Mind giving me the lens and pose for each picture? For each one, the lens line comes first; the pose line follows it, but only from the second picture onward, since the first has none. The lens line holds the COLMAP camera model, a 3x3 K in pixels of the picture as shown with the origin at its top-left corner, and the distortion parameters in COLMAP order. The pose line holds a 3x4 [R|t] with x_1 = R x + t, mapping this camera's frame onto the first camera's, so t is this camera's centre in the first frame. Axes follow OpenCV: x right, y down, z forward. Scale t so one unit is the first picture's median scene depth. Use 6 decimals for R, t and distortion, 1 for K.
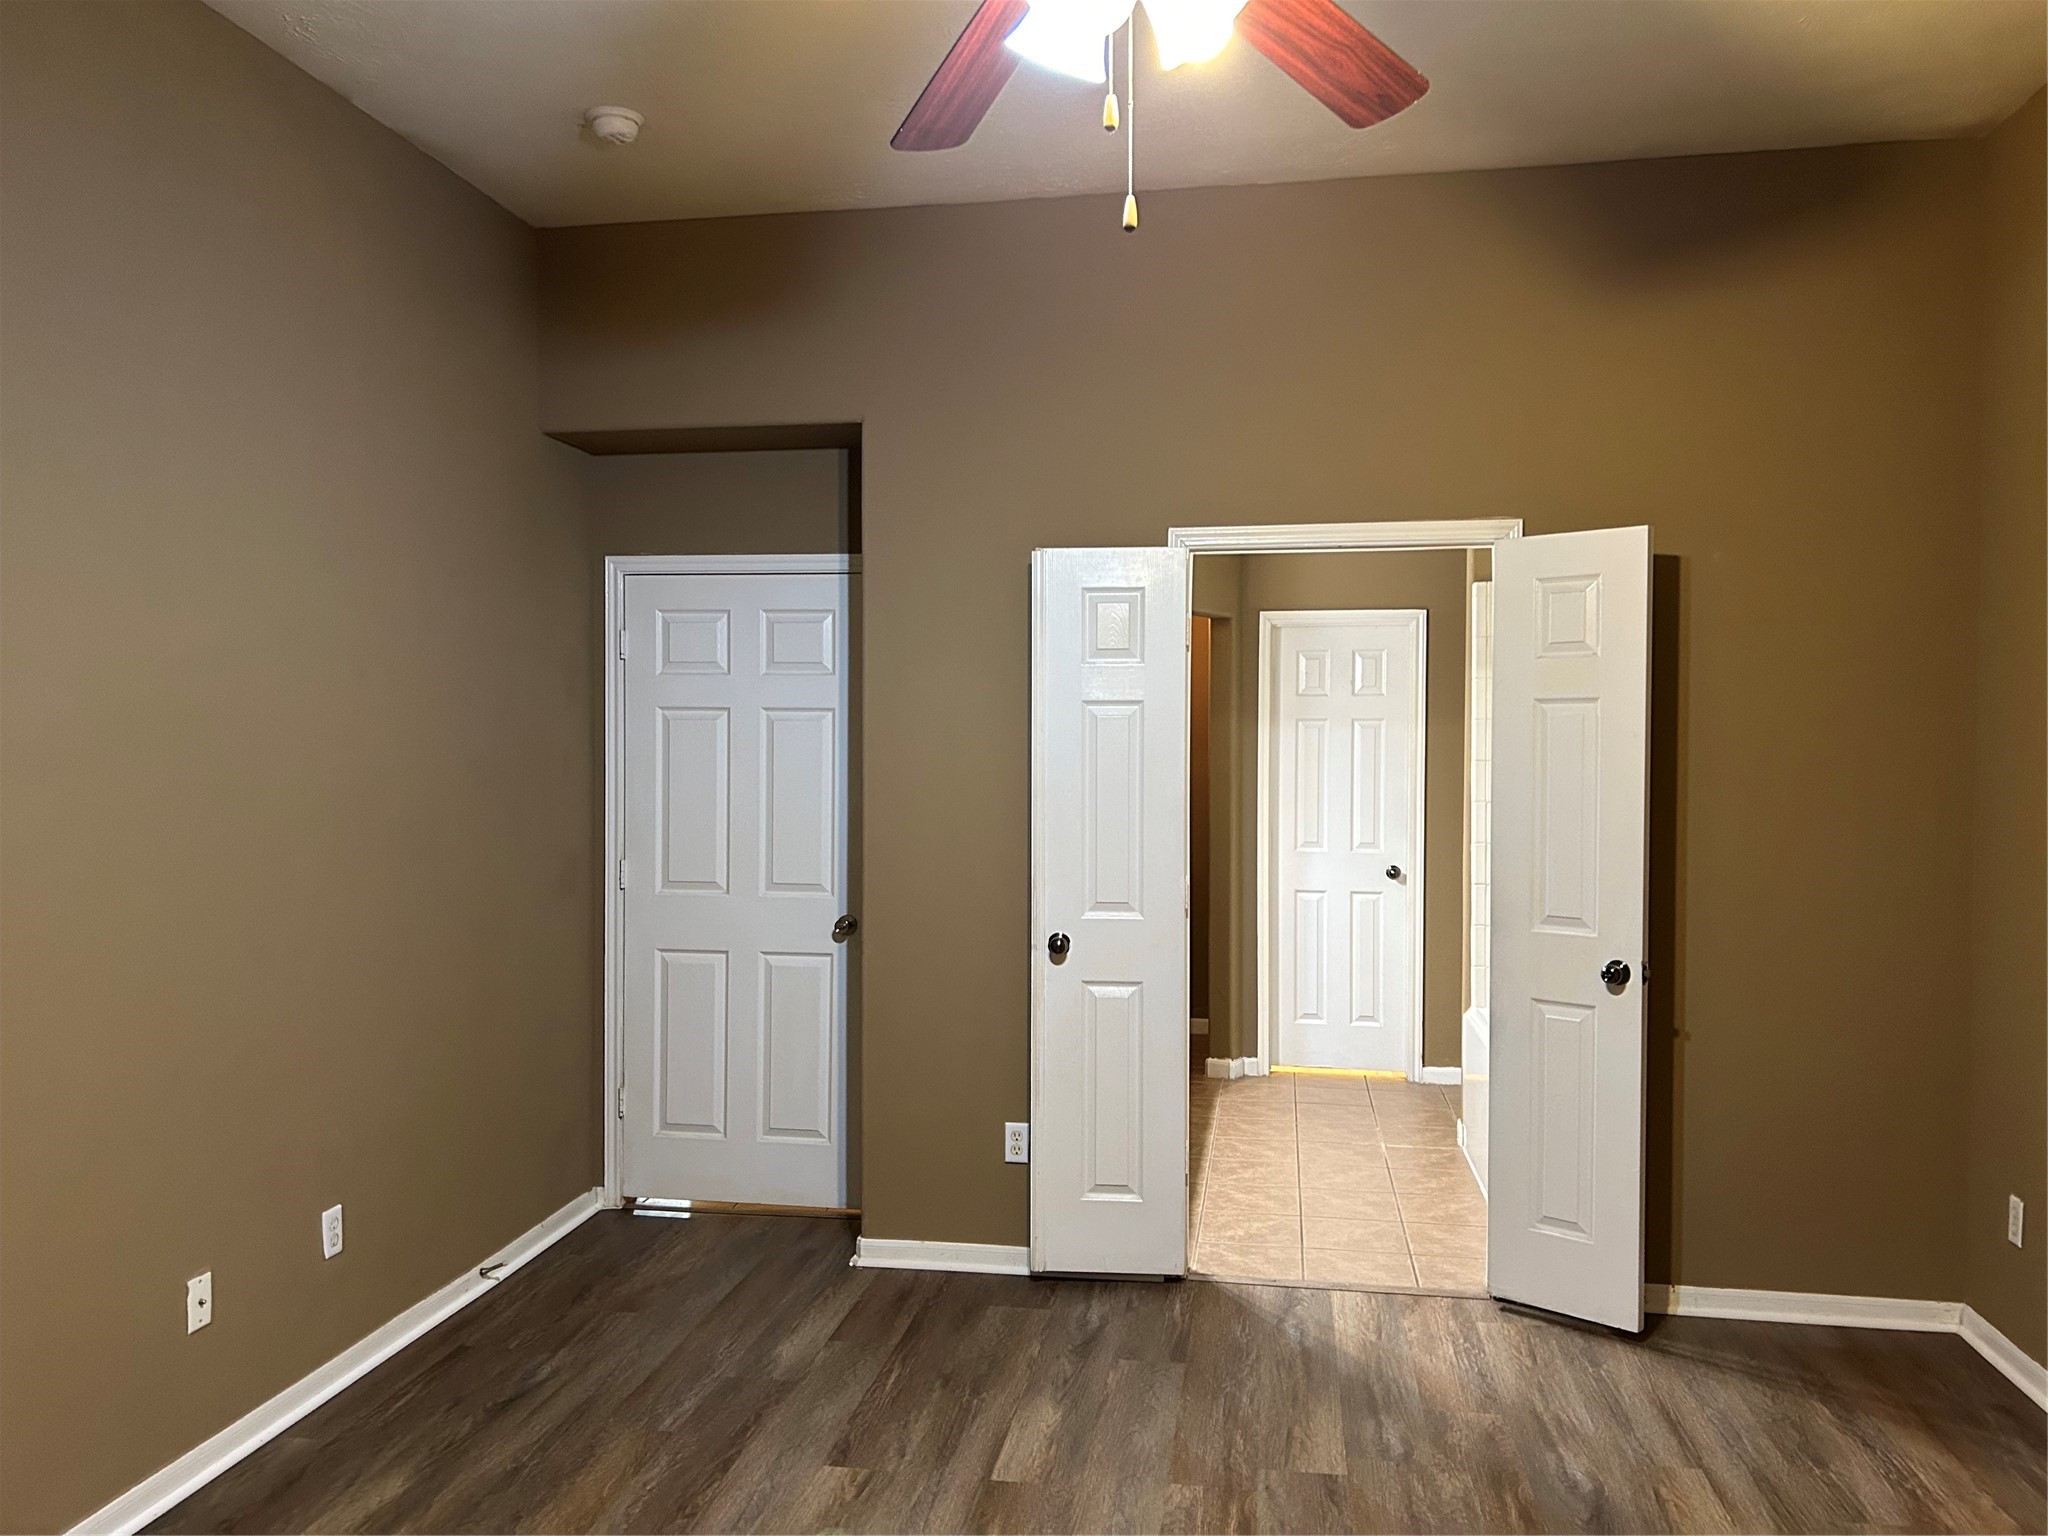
lens RADIAL K [[1540.8, 0, 1023.8], [0, 1540.8, 763.4], [0, 0, 1]] dist [0.066893, -0.082326]
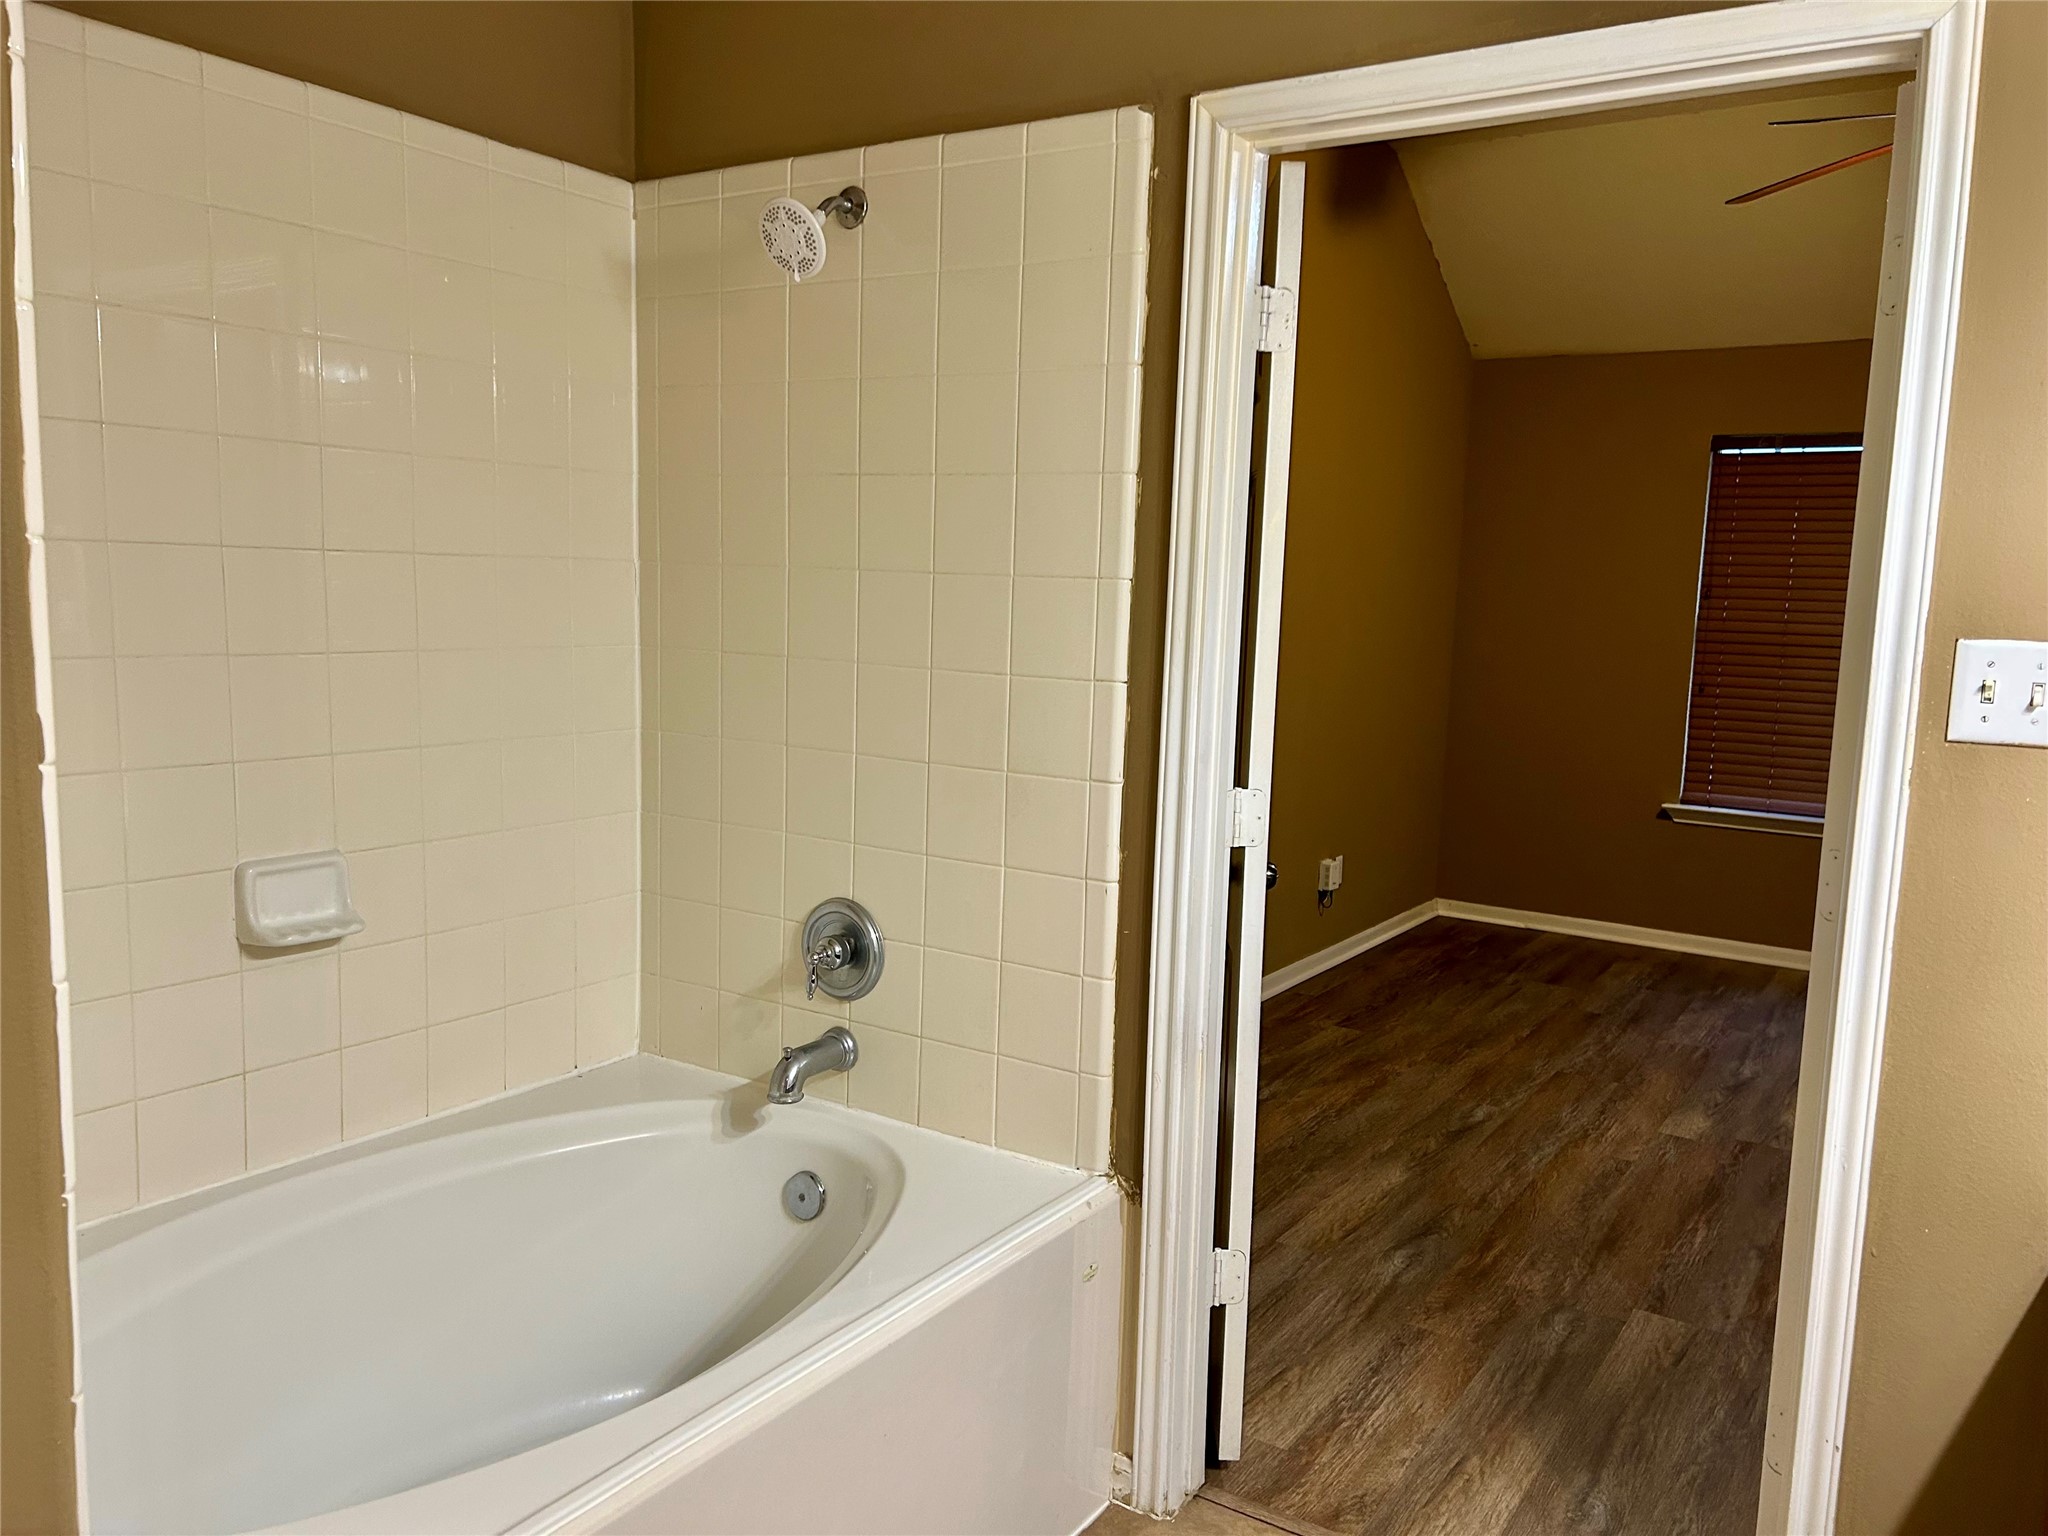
lens RADIAL K [[1540.8, 0, 1022.4], [0, 1540.8, 762.7], [0, 0, 1]] dist [0.066893, -0.082326]
pose [[-0.914730, -0.076761, 0.396709, 0.179412], [-0.028535, 0.991610, 0.126076, -0.003632], [-0.403058, 0.104006, -0.909245, 1.848574]]
